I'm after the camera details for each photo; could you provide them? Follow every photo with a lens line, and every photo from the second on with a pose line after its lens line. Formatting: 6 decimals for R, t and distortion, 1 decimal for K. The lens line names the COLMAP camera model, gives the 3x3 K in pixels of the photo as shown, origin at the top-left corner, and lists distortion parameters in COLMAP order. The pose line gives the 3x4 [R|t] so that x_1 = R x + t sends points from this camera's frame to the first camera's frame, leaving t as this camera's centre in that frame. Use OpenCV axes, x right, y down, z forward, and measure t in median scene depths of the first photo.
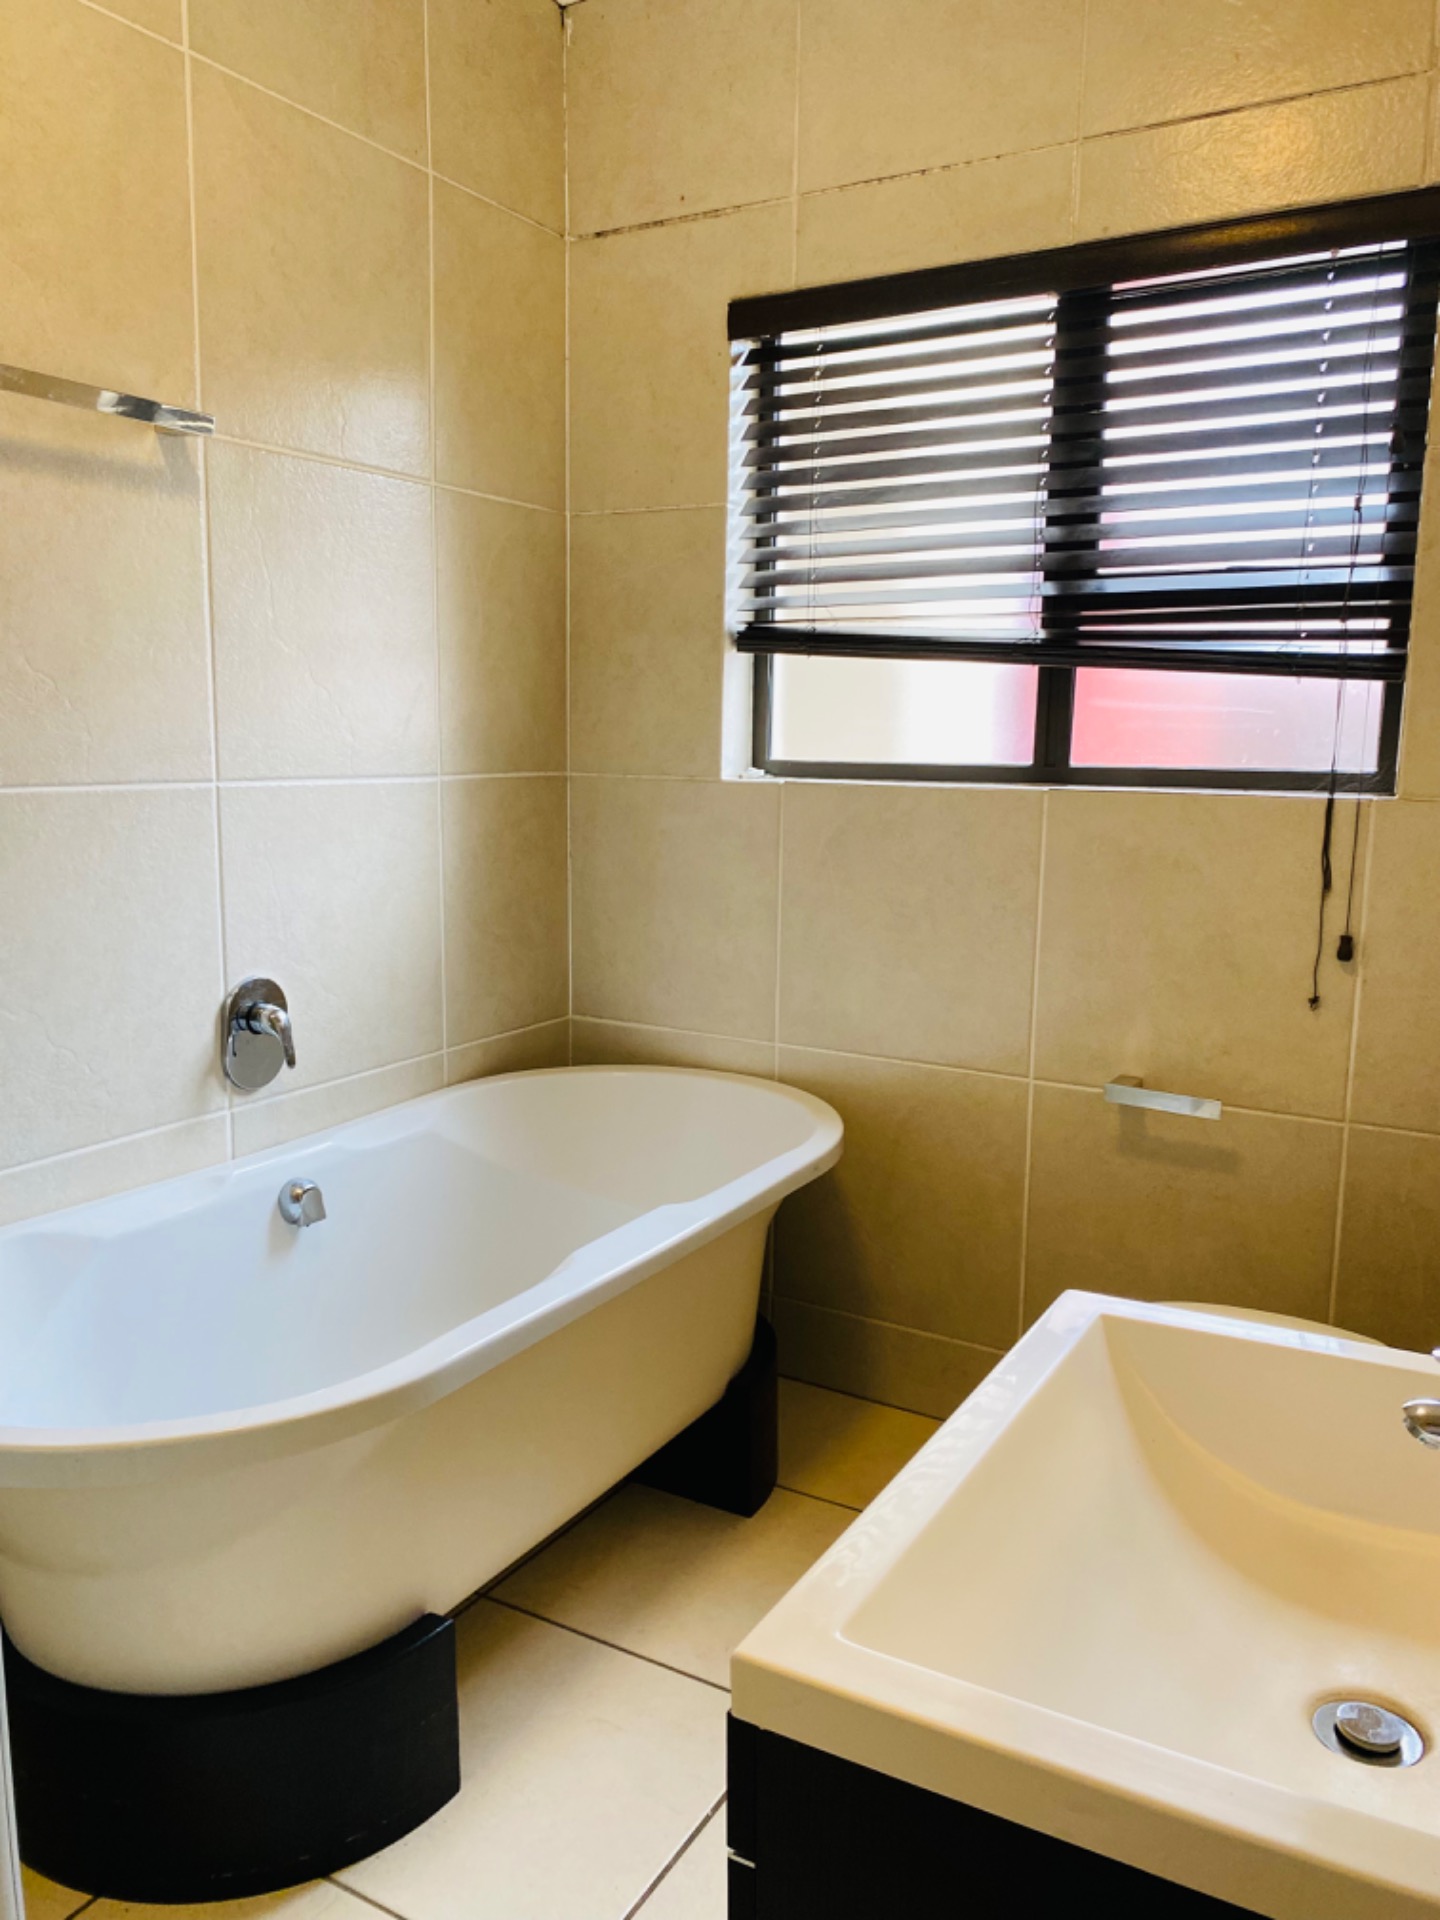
lens RADIAL K [[1460.0, 0, 692.3], [0, 1460.0, 984.5], [0, 0, 1]] dist [0.041400, -0.042619]
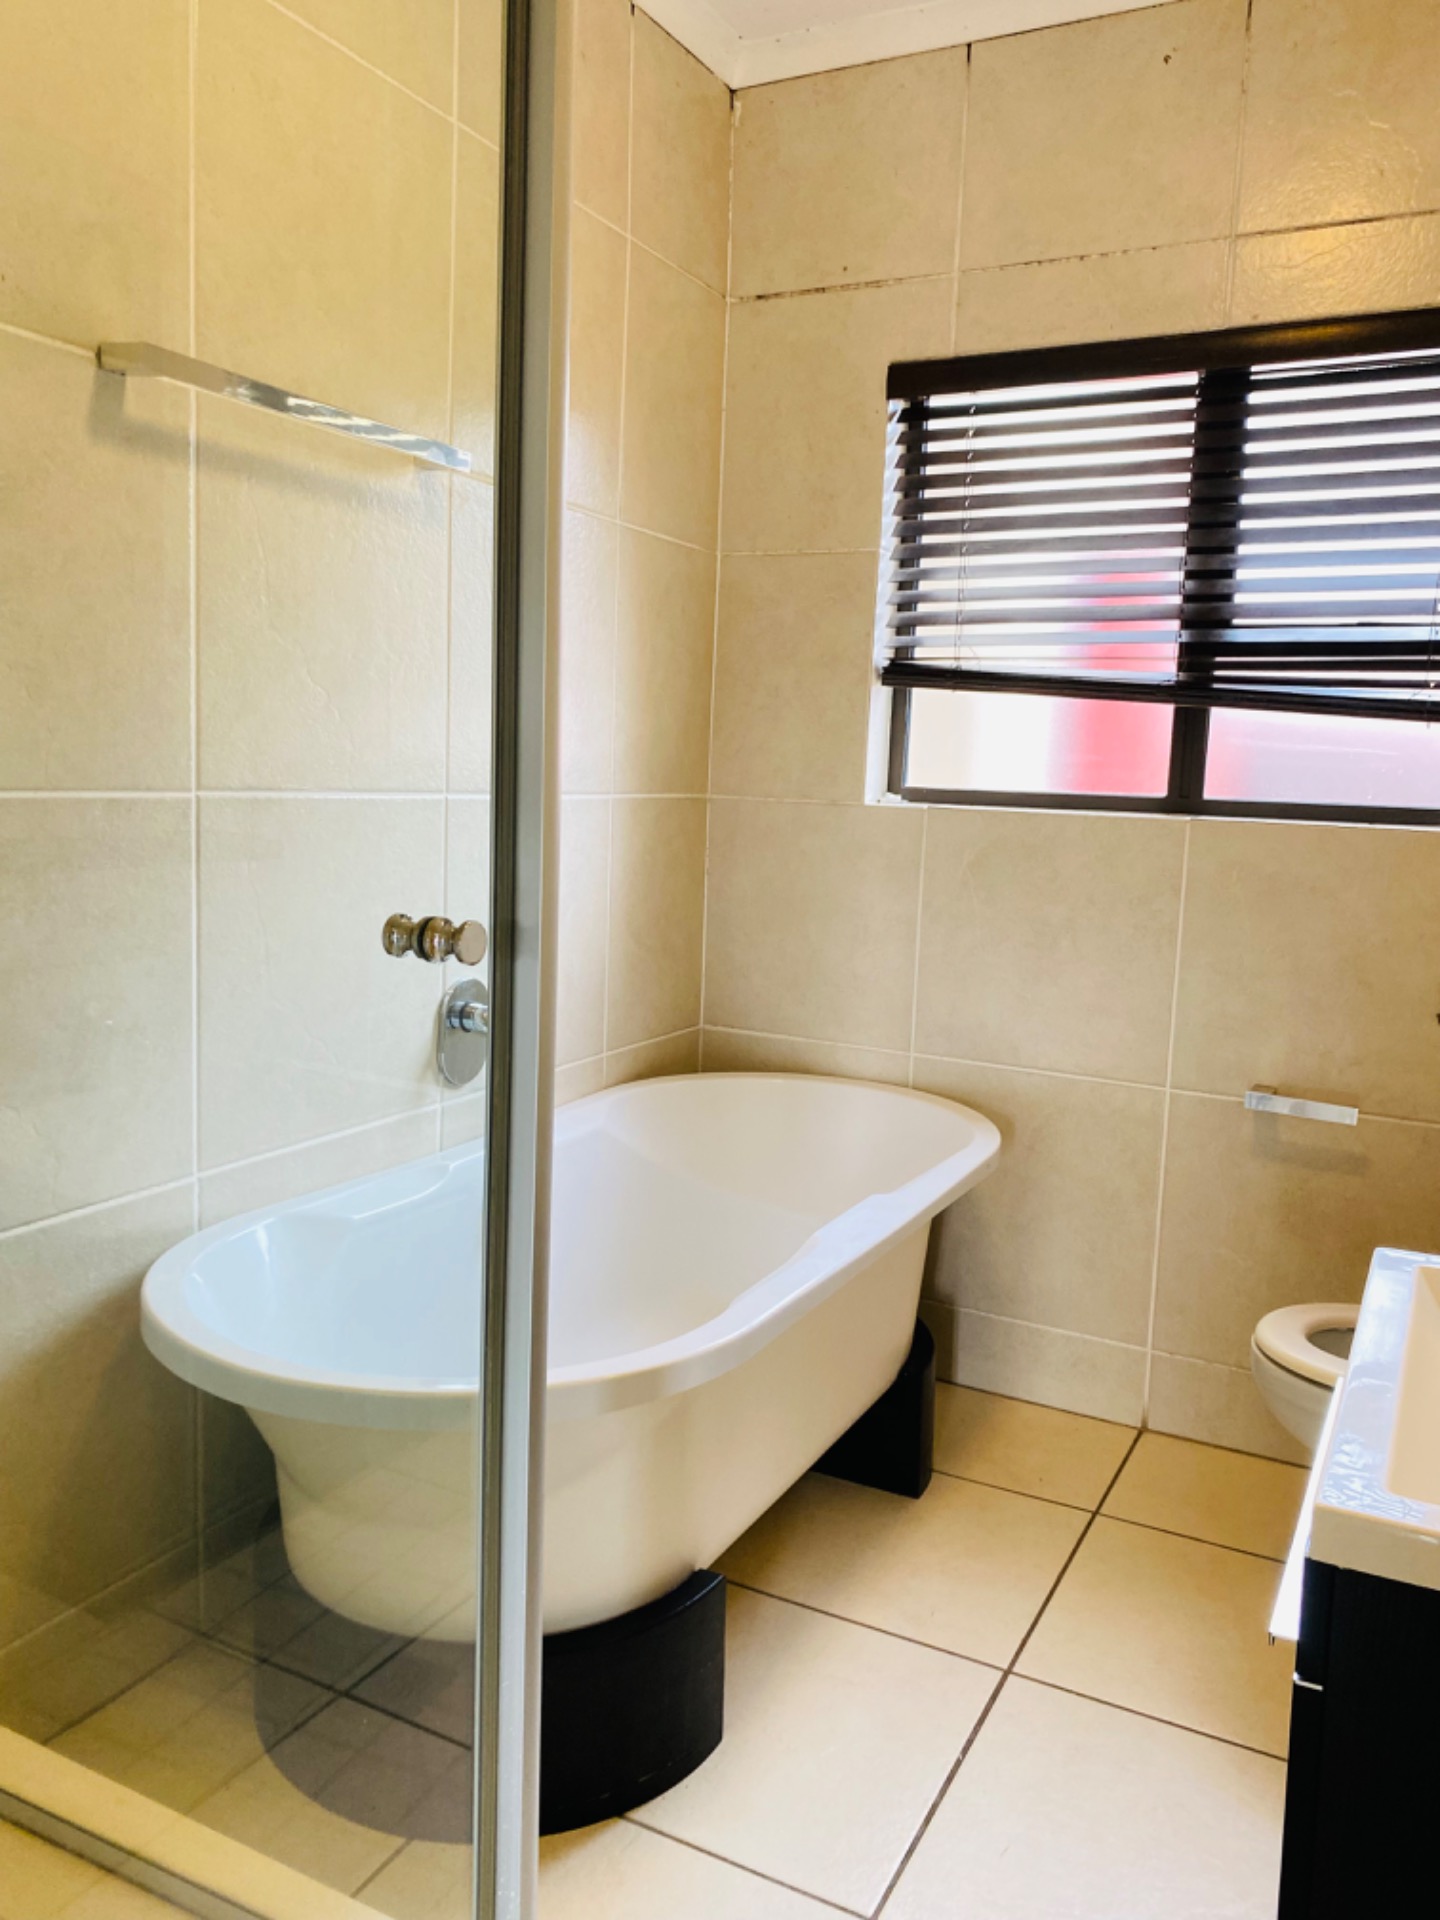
lens RADIAL K [[1462.3, 0, 720.0], [0, 1462.3, 960.0], [0, 0, 1]] dist [0.044176, -0.044515]
pose [[0.997999, 0.017767, 0.060688, -0.164385], [-0.015311, 0.999054, -0.040691, 0.020213], [-0.061353, 0.039680, 0.997327, -0.058722]]
